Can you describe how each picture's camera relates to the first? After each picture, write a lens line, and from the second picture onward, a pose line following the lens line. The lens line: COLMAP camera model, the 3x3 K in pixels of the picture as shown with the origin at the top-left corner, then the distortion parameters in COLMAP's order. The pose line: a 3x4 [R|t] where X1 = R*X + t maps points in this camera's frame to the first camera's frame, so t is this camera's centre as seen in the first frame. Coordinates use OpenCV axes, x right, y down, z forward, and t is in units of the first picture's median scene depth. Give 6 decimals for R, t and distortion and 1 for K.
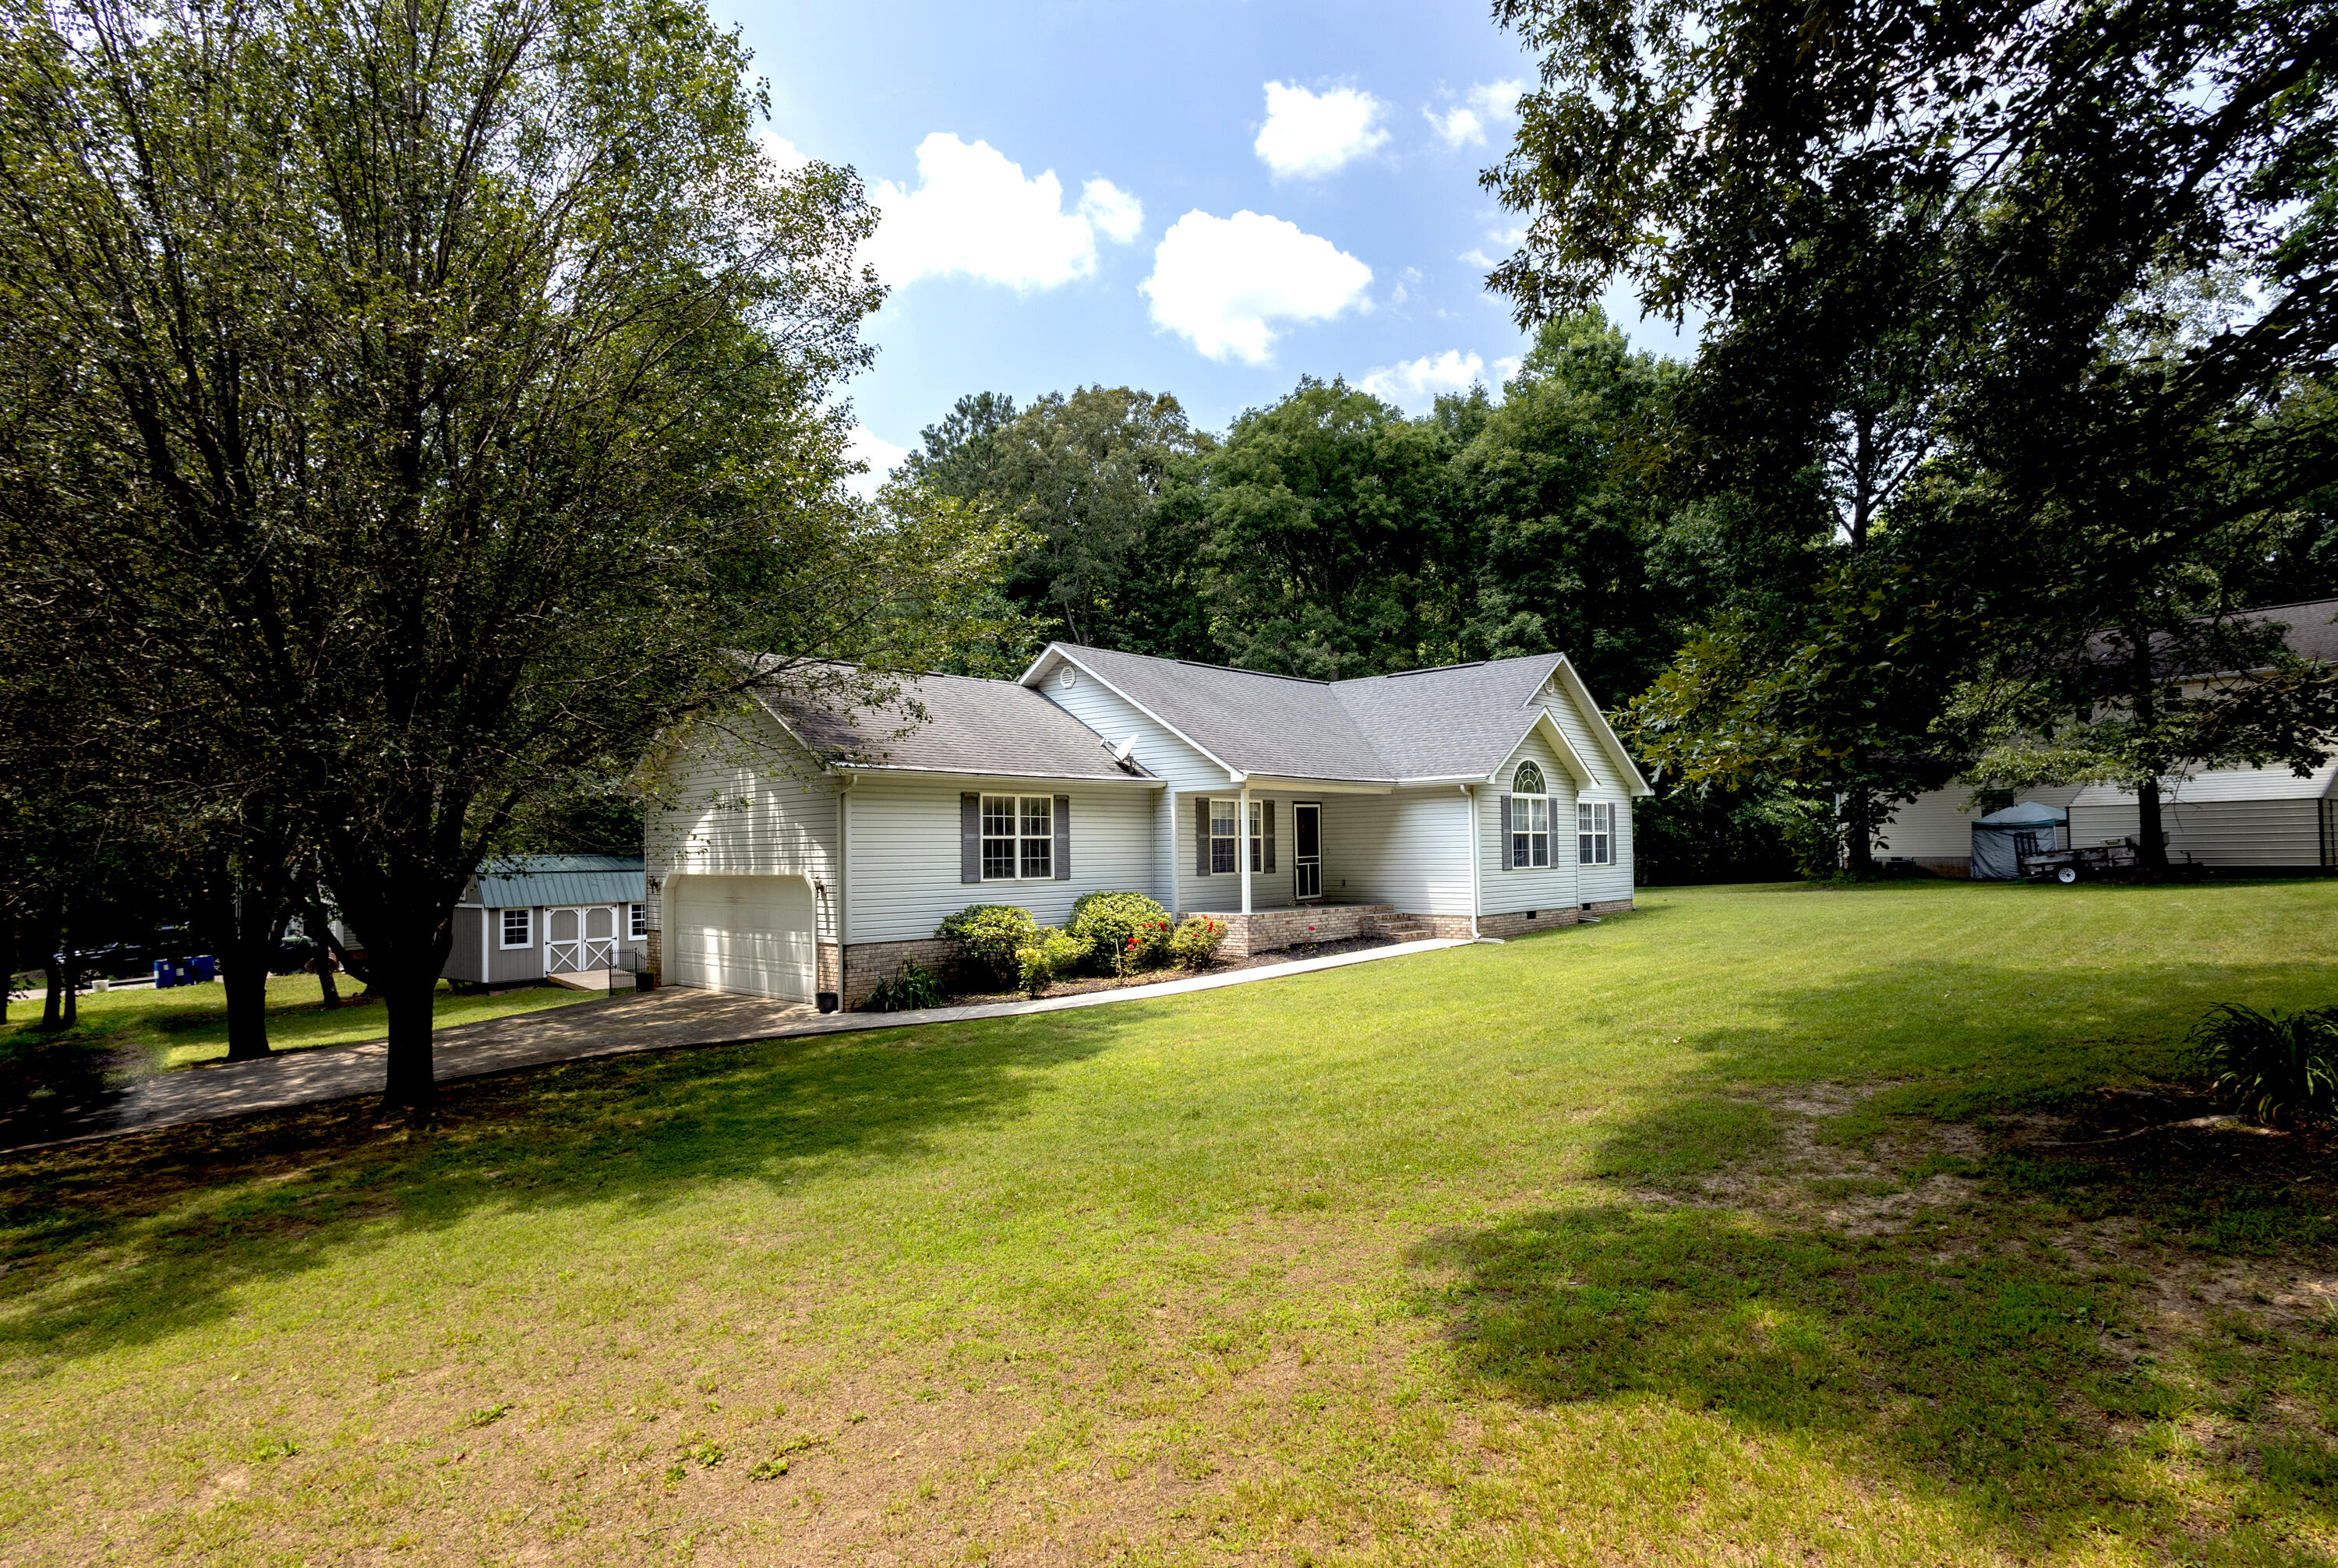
lens RADIAL K [[1008.9, 0, 1170.6], [0, 1008.9, 794.6], [0, 0, 1]] dist [0.001676, -0.000338]
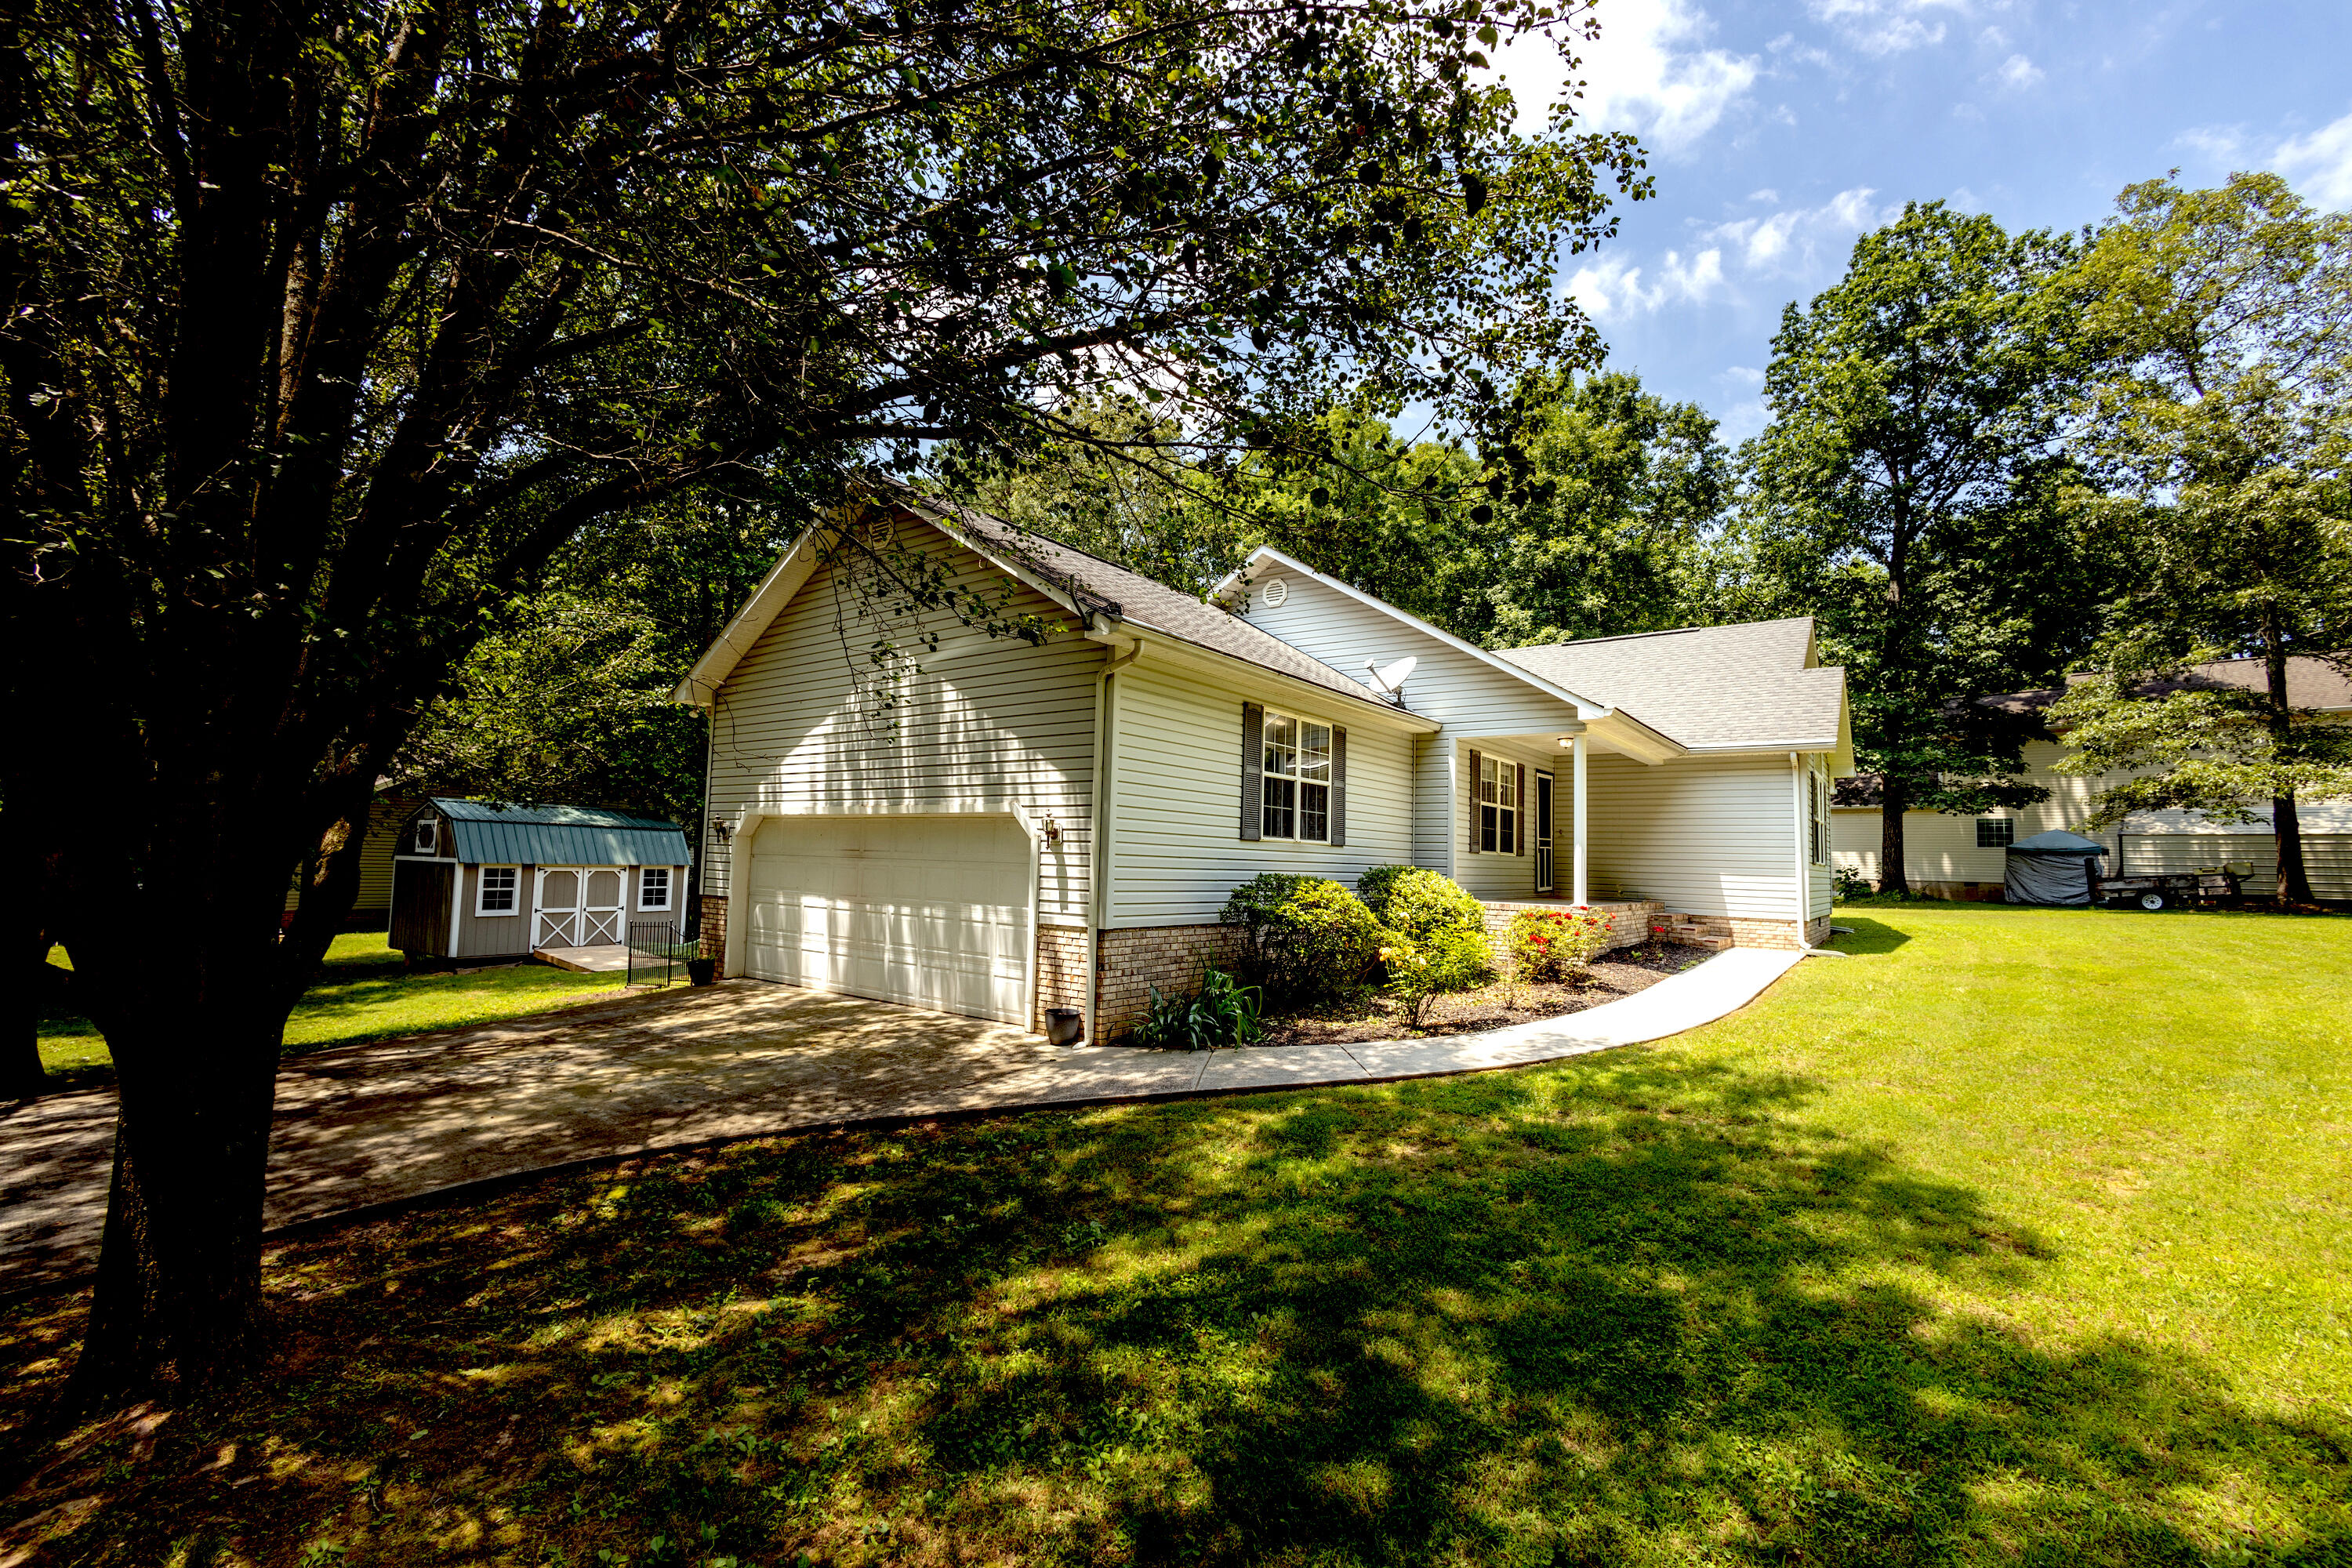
lens RADIAL K [[884.7, 0, 1179.0], [0, 884.7, 775.1], [0, 0, 1]] dist [-0.000766, -0.000141]
pose [[0.995431, 0.051297, 0.080537, -0.265955], [-0.048569, 0.998189, -0.035482, 0.061448], [-0.082211, 0.031409, 0.996120, 0.392248]]
